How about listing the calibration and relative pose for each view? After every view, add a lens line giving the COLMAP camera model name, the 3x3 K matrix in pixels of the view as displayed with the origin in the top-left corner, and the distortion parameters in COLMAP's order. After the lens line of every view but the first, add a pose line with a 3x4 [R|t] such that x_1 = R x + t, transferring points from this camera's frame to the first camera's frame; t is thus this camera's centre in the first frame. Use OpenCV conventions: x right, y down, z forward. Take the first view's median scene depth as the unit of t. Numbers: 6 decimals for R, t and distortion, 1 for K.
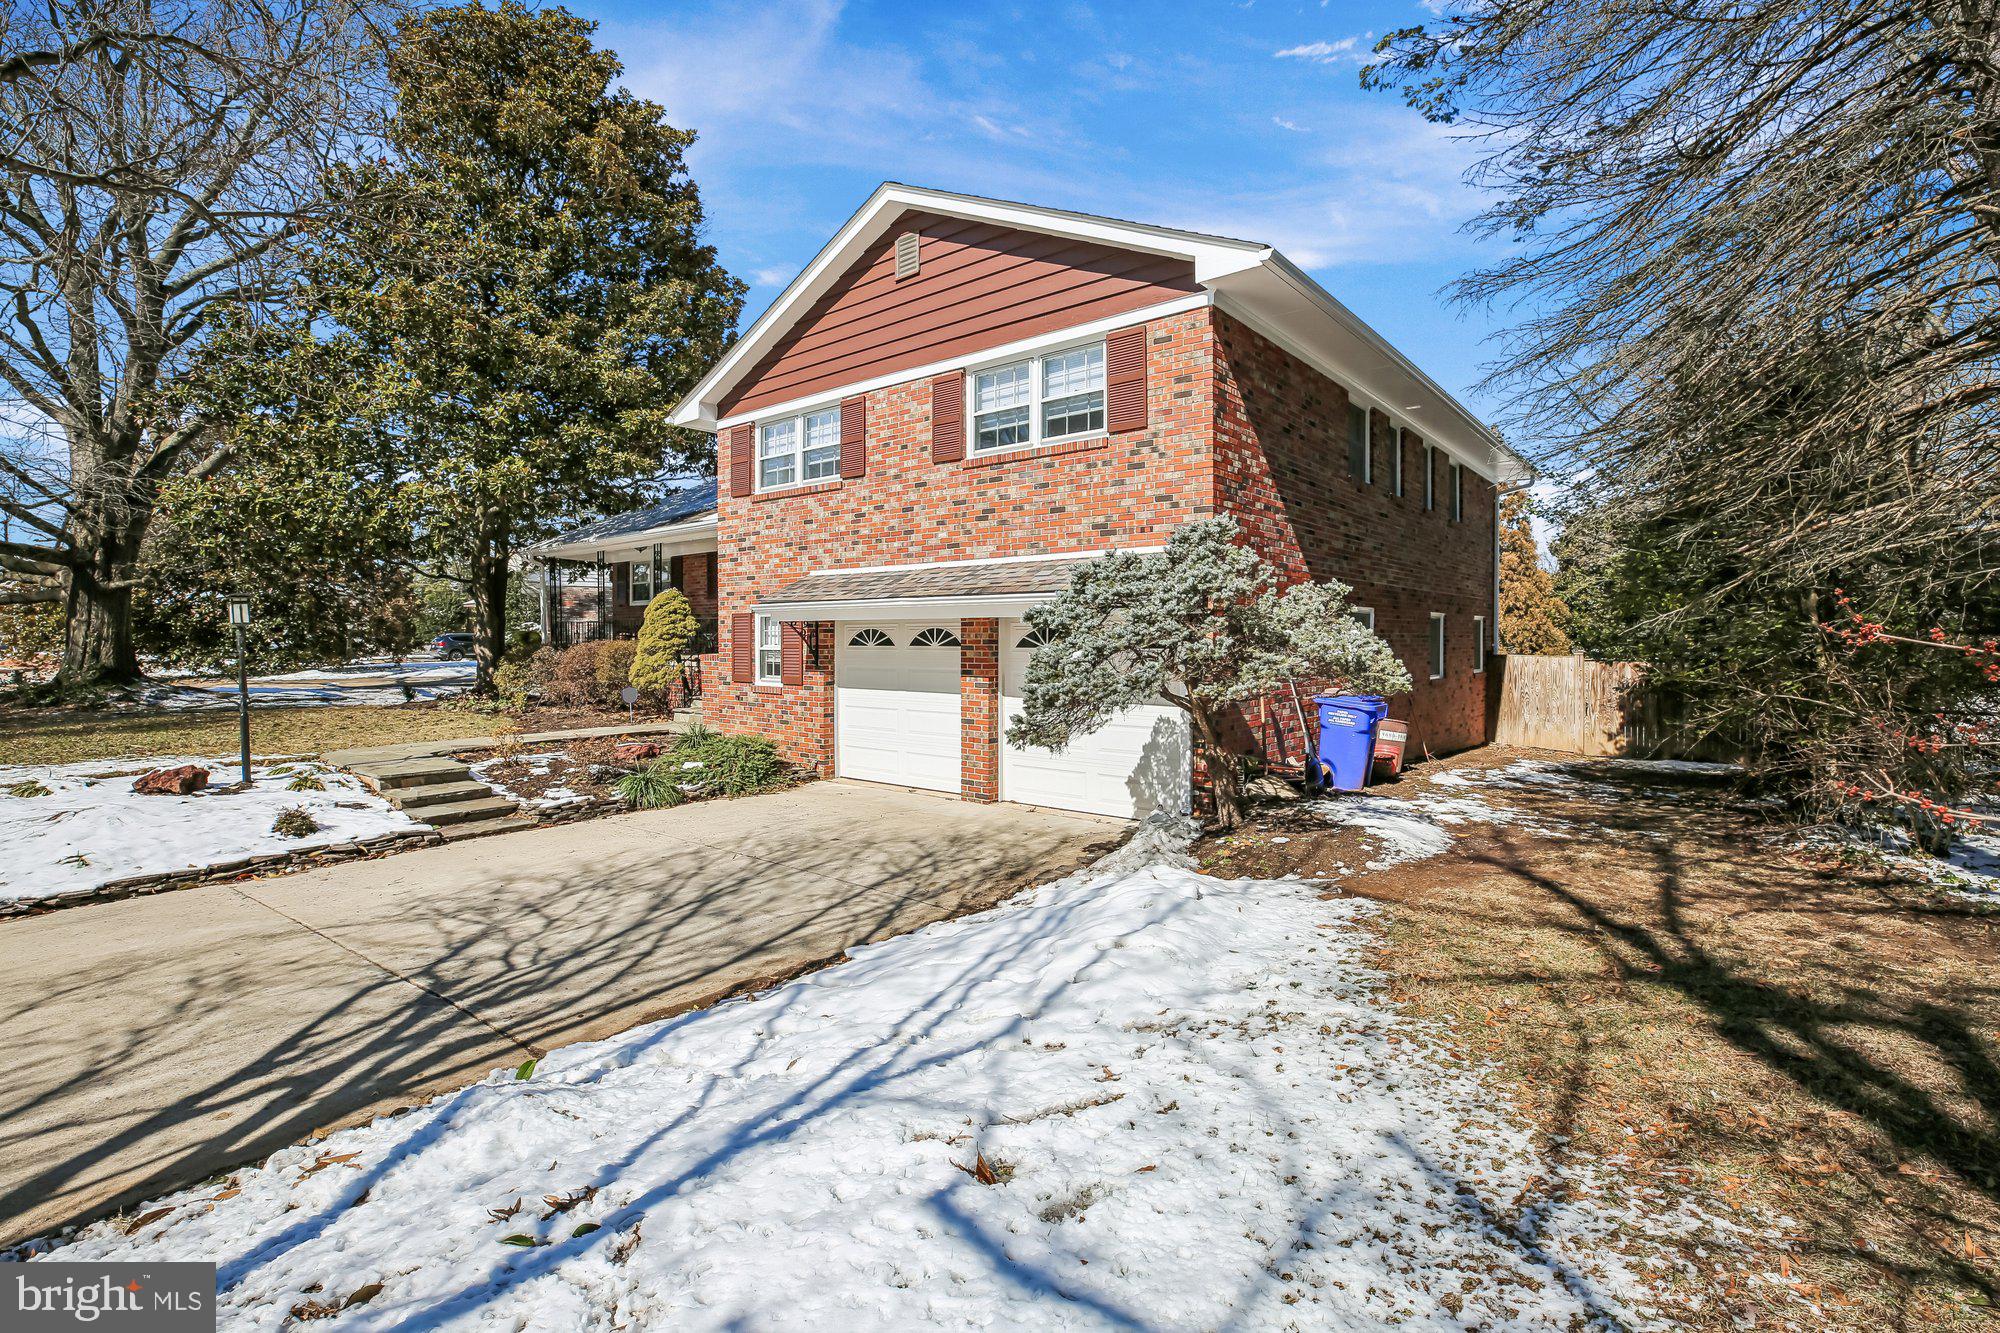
lens RADIAL K [[925.4, 0, 997.4], [0, 925.4, 652.2], [0, 0, 1]] dist [-0.033570, 0.004525]
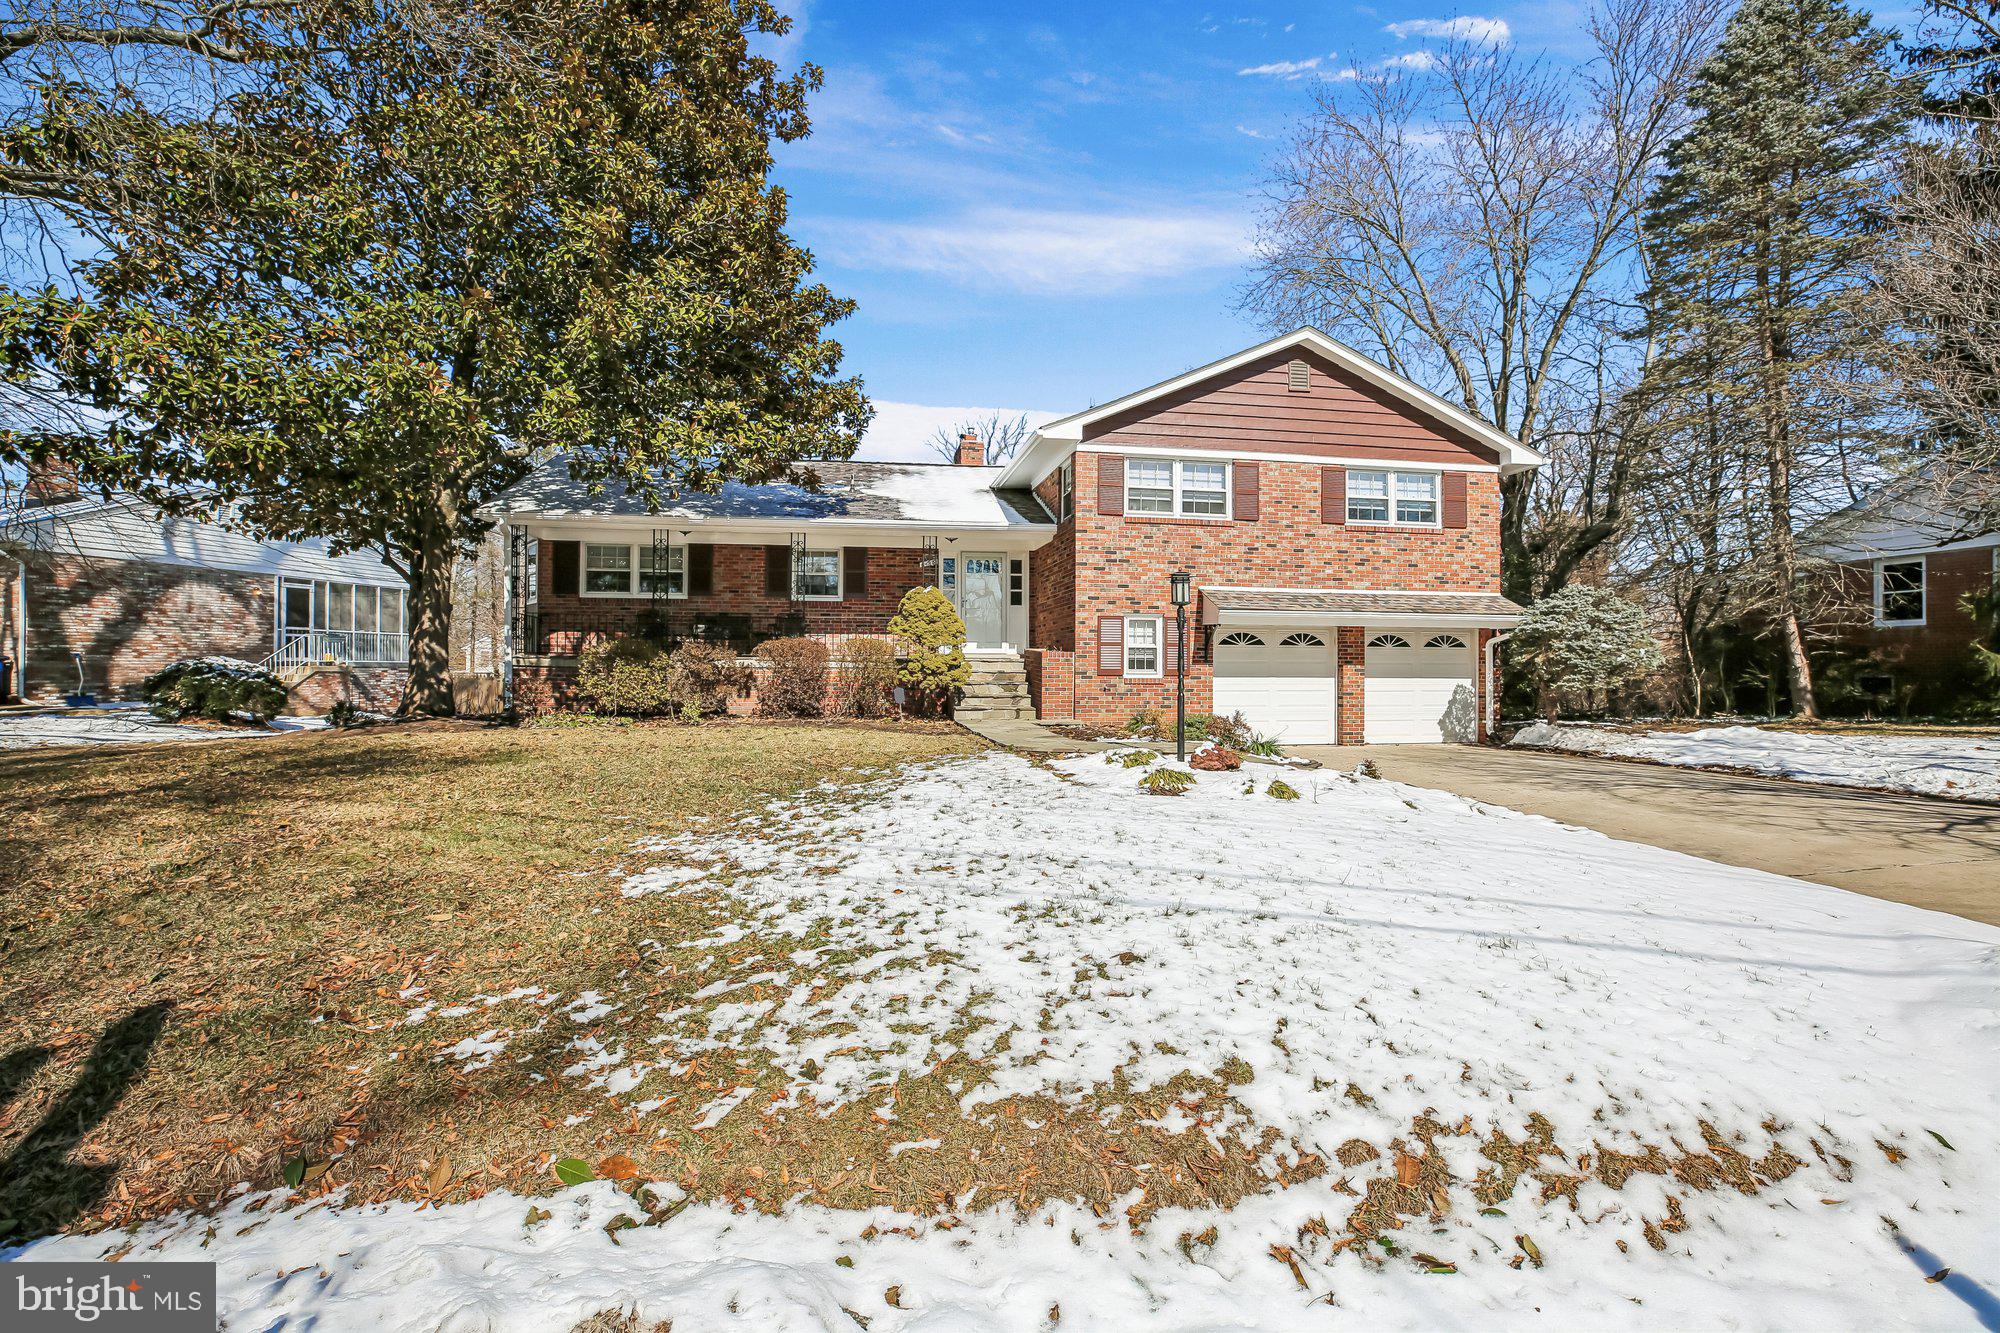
lens RADIAL K [[925.4, 0, 1002.0], [0, 925.4, 663.0], [0, 0, 1]] dist [-0.033570, 0.004525]
pose [[0.644242, 0.009811, 0.764759, -1.358802], [0.007030, 0.999800, -0.018749, 0.041190], [-0.764790, 0.017455, 0.644044, 0.389735]]
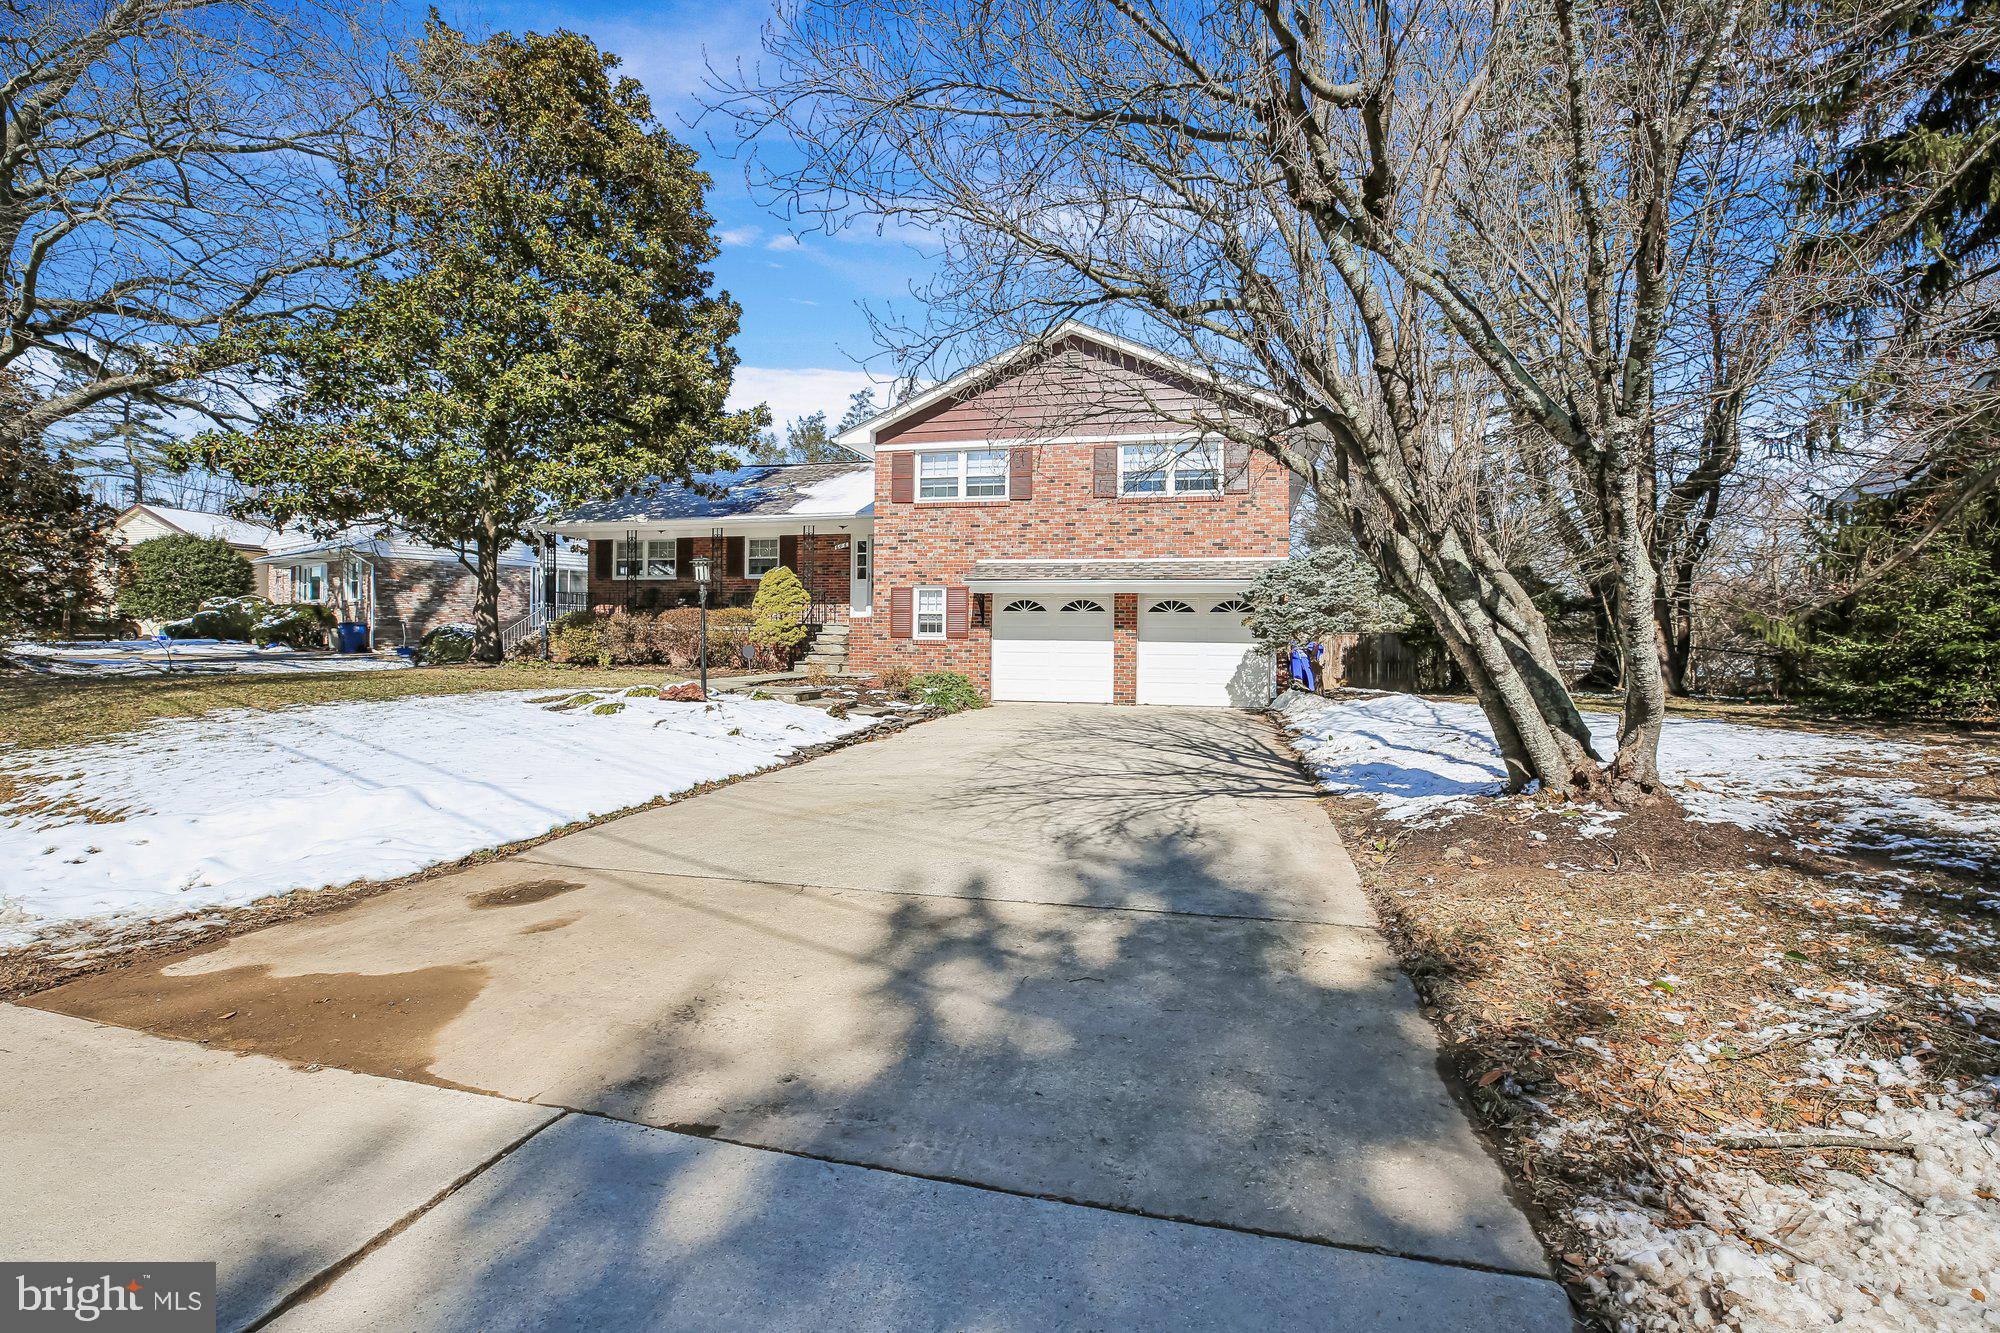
lens RADIAL K [[925.4, 0, 1001.6], [0, 925.4, 651.5], [0, 0, 1]] dist [-0.033570, 0.004525]
pose [[0.902317, 0.004565, 0.431049, -0.802379], [-0.005146, 0.999987, 0.000182, 0.057511], [-0.431043, -0.002382, 0.902328, -0.341488]]
